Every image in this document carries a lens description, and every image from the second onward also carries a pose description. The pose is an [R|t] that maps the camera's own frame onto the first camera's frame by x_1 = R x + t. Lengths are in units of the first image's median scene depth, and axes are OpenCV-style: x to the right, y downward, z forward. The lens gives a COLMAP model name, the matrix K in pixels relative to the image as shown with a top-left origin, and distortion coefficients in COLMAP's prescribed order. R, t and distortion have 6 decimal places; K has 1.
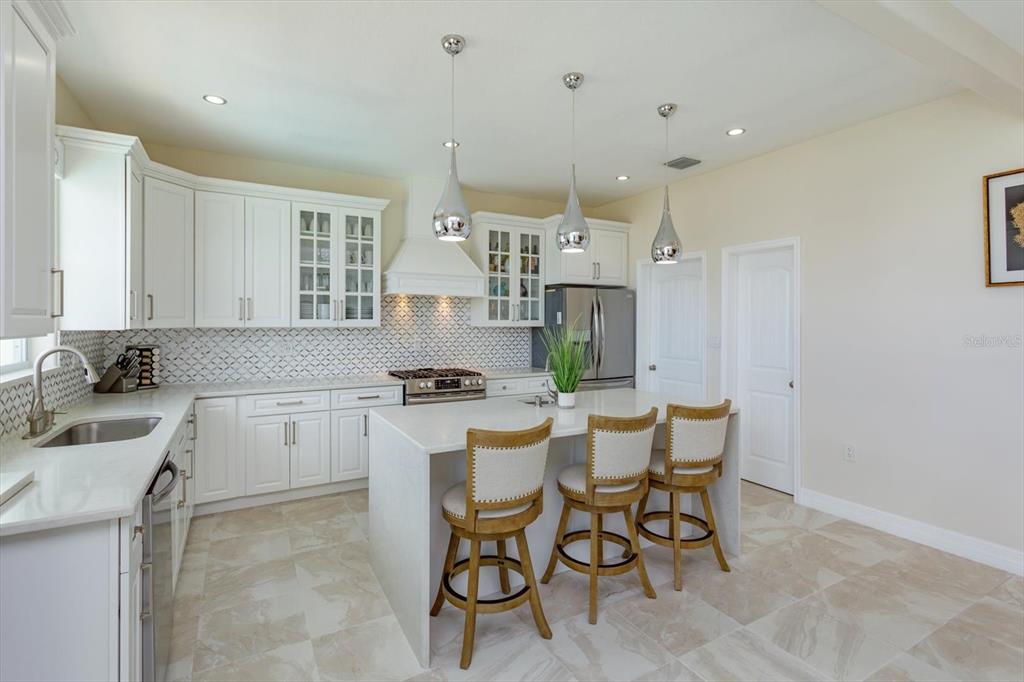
lens RADIAL K [[489.7, 0, 506.9], [0, 489.7, 319.3], [0, 0, 1]] dist [0.000563, -0.000136]
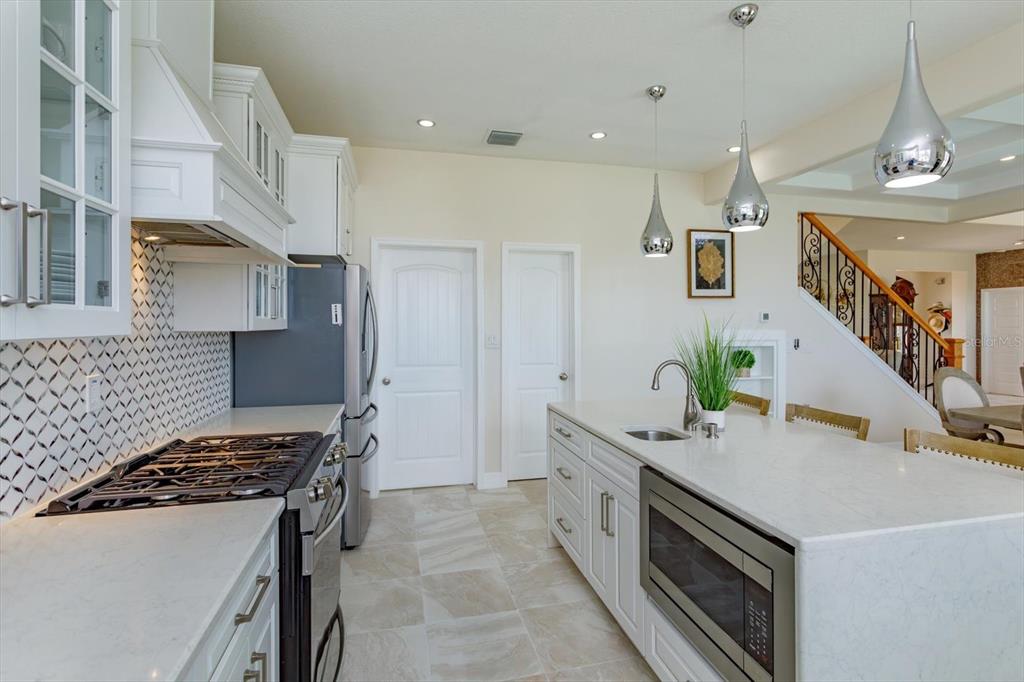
lens RADIAL K [[489.7, 0, 523.3], [0, 489.7, 322.2], [0, 0, 1]] dist [0.000563, -0.000136]
pose [[0.257524, -0.001418, 0.966271, -0.445034], [-0.004550, 0.999986, 0.002680, 0.006119], [-0.966261, -0.005087, 0.257514, 0.702482]]
